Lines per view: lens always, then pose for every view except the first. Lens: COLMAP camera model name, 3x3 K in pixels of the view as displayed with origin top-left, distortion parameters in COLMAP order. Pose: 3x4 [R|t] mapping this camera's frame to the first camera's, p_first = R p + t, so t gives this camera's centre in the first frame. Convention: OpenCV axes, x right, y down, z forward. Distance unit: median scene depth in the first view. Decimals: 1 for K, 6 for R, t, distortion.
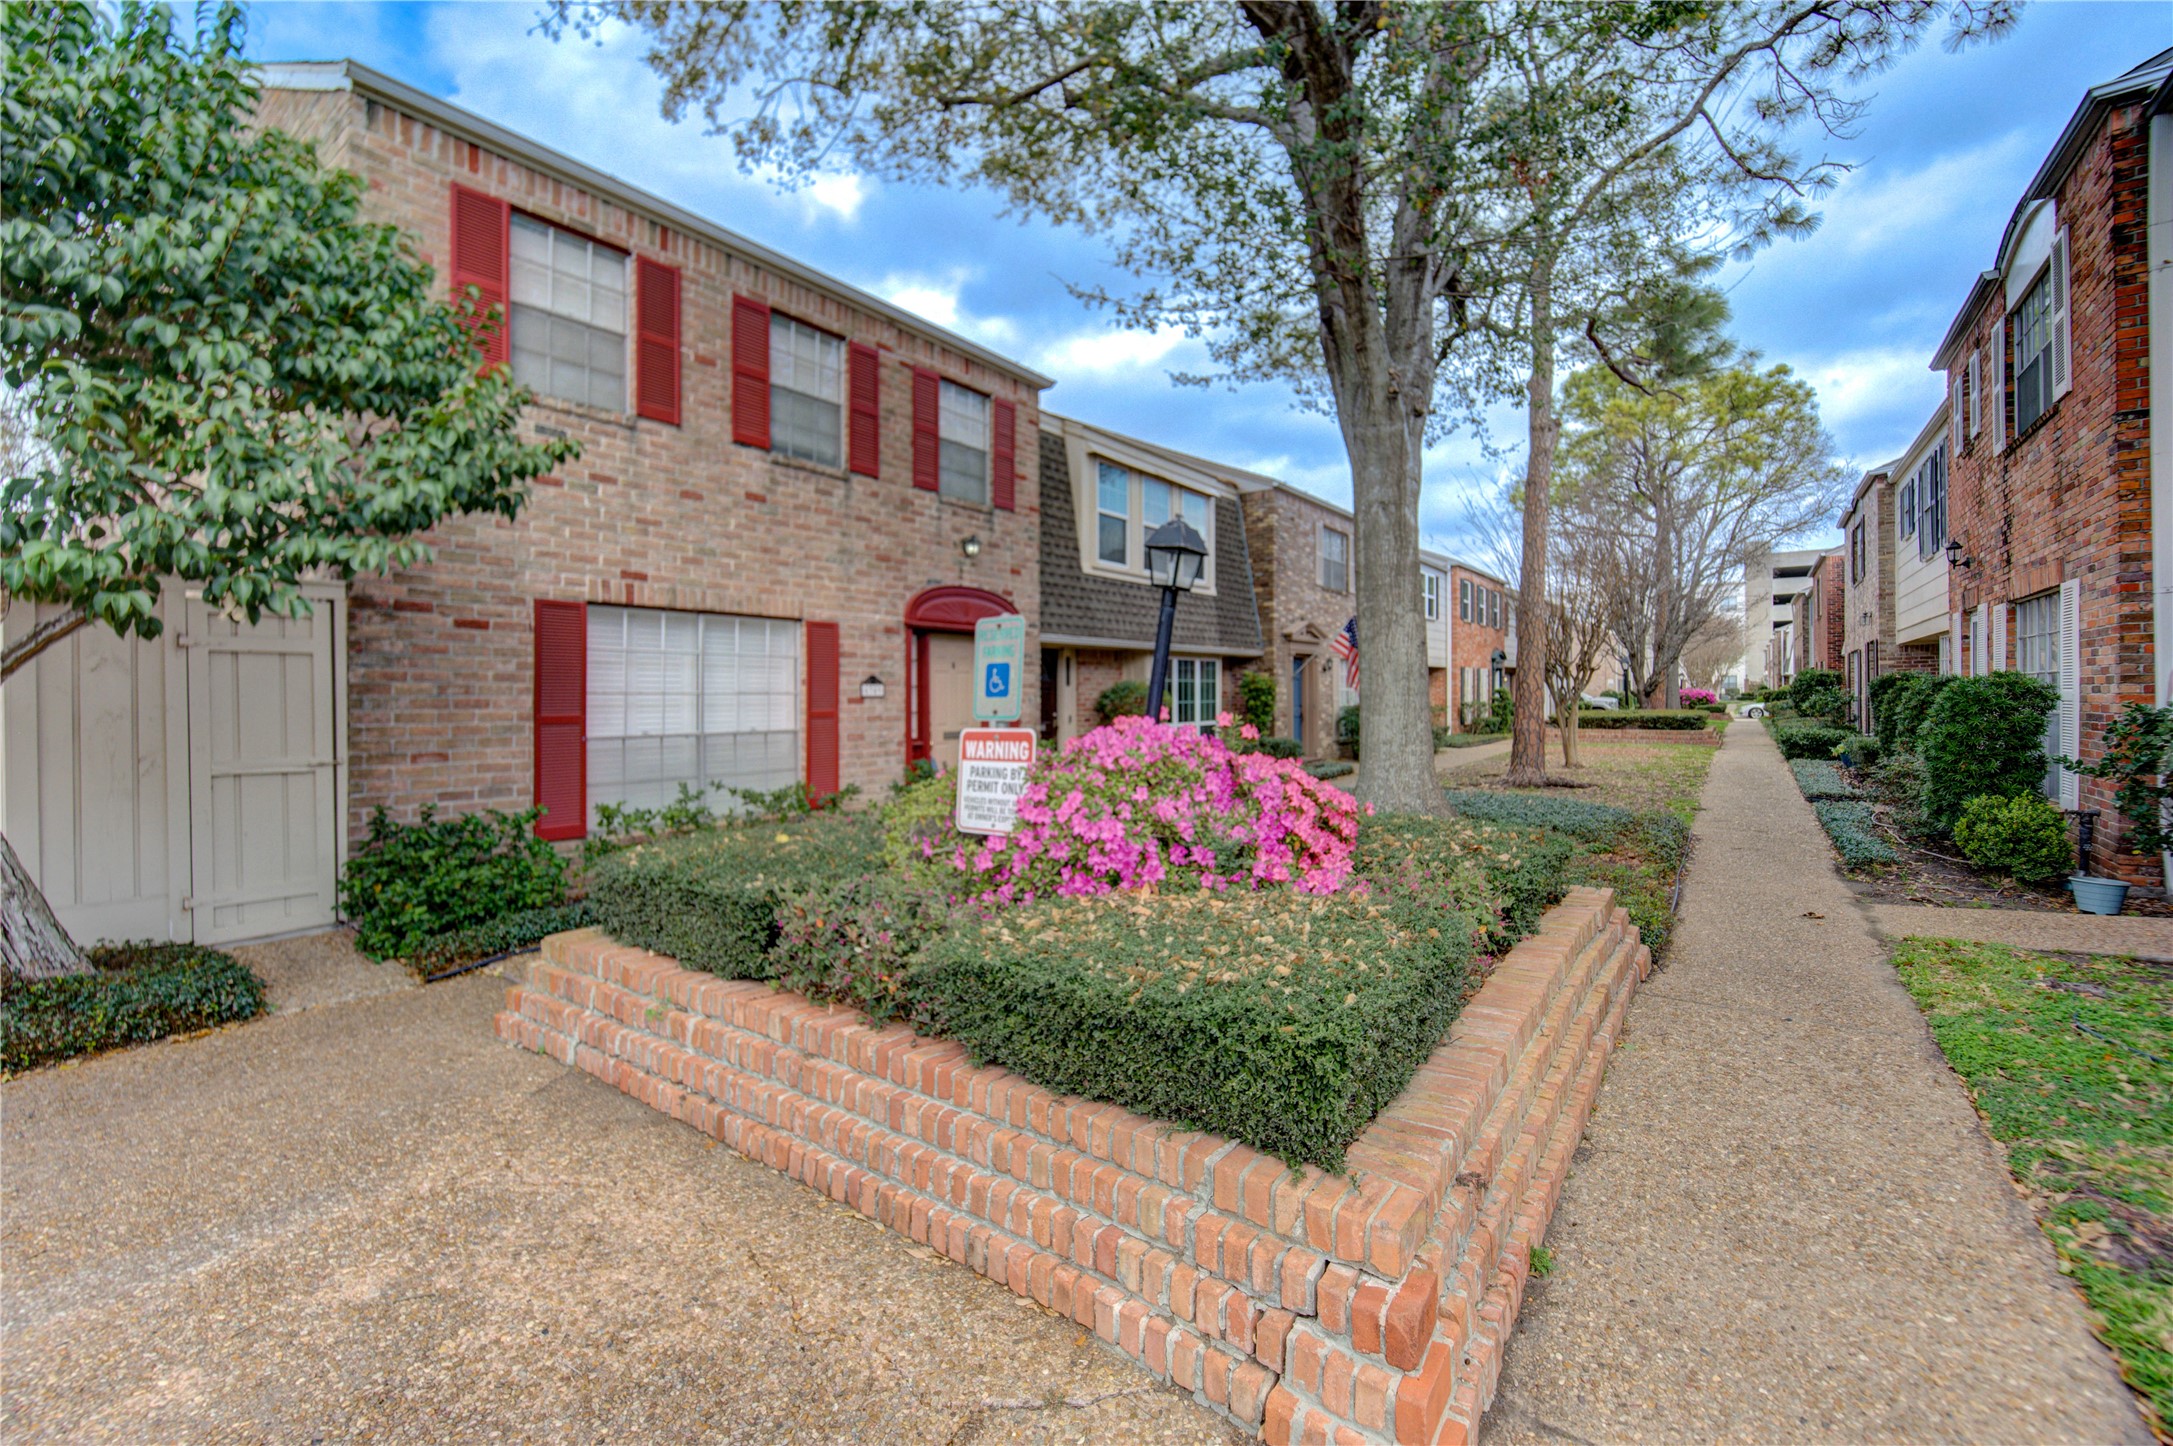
lens RADIAL K [[871.7, 0, 1077.9], [0, 871.7, 693.4], [0, 0, 1]] dist [-0.010896, -0.000141]
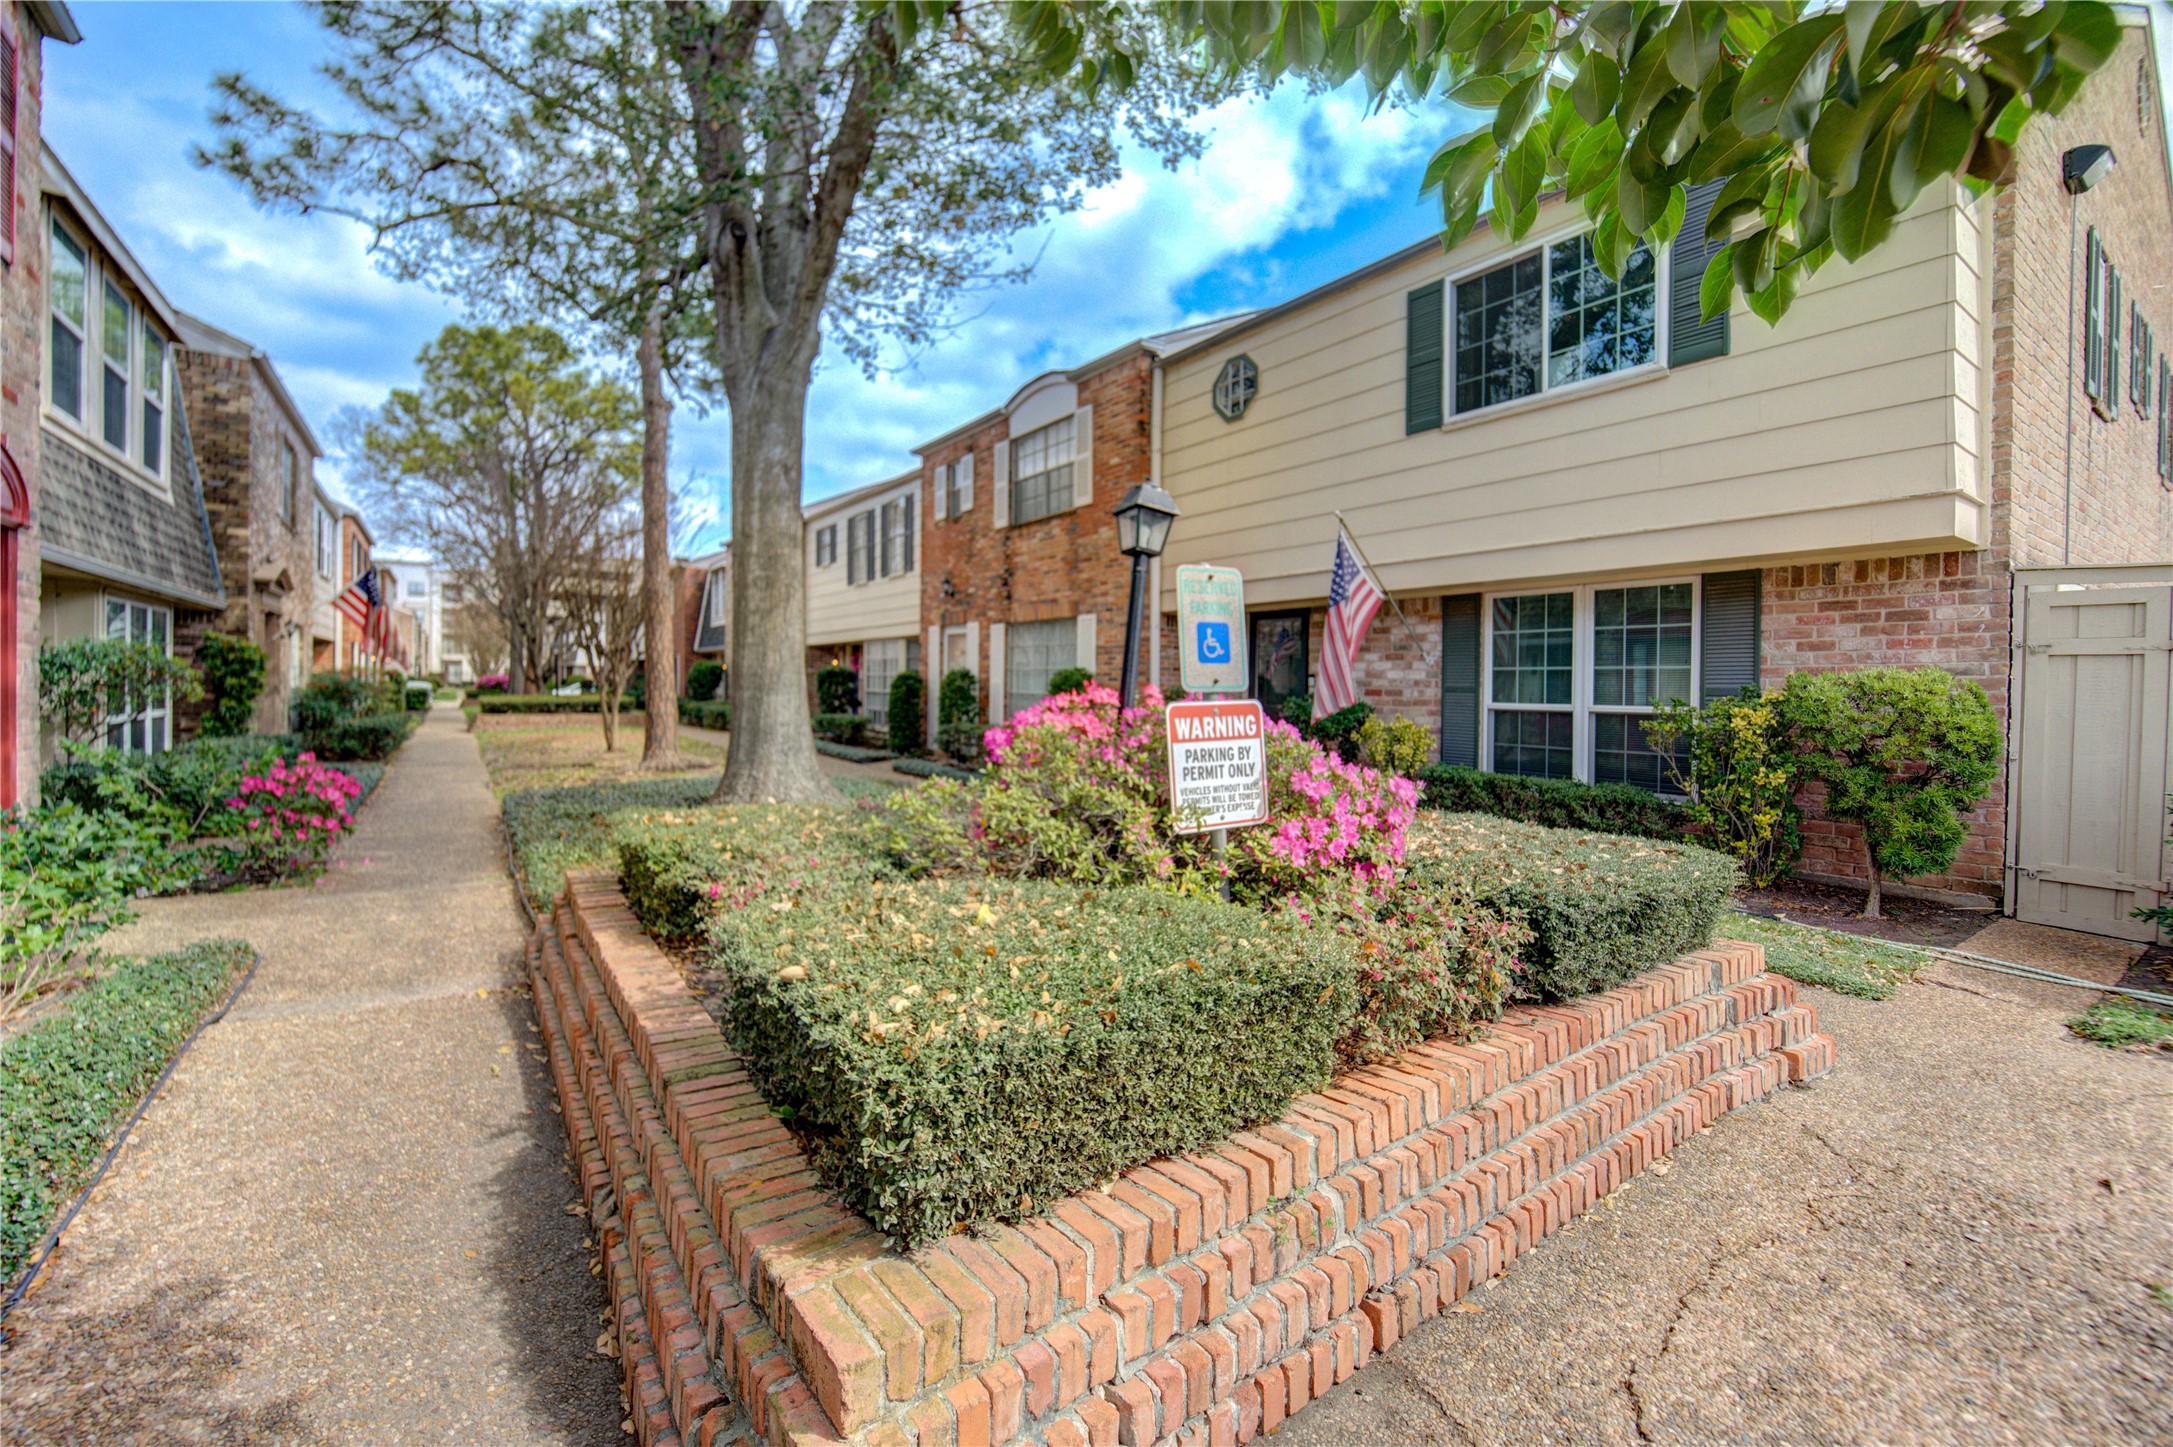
lens RADIAL K [[871.7, 0, 1077.9], [0, 871.7, 693.9], [0, 0, 1]] dist [-0.010896, -0.000141]
pose [[0.314474, -0.000453, 0.949266, -0.918024], [-0.014087, 0.999888, 0.005144, 0.030873], [-0.949162, -0.014990, 0.314432, 0.859912]]
